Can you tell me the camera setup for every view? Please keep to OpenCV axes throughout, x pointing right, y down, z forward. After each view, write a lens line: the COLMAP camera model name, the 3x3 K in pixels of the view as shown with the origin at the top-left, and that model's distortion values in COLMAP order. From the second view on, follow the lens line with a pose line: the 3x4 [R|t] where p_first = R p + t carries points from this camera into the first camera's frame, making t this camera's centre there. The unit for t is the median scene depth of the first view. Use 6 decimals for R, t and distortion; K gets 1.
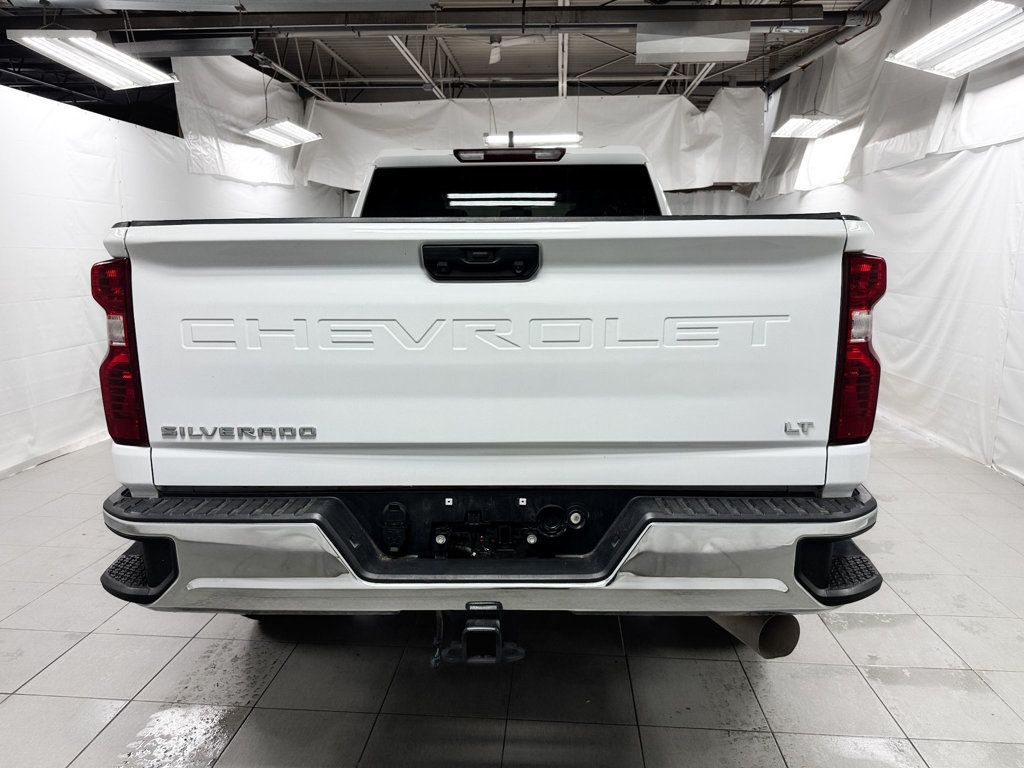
lens RADIAL K [[719.8, 0, 512.0], [0, 719.8, 384.0], [0, 0, 1]] dist [0.003643, -0.009334]
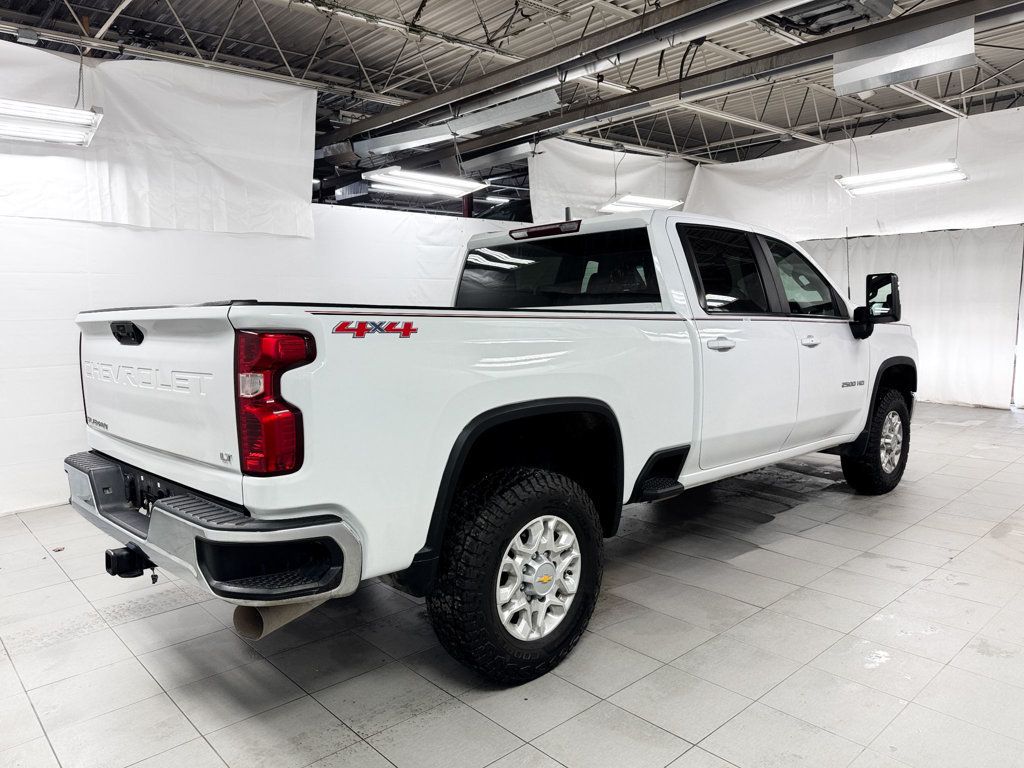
lens RADIAL K [[719.8, 0, 512.0], [0, 719.8, 384.0], [0, 0, 1]] dist [0.003643, -0.009334]
pose [[0.715859, 0.054204, -0.696138, 0.323889], [-0.099367, 0.994744, -0.024728, -0.018545], [0.691139, 0.086875, 0.717482, 0.072112]]
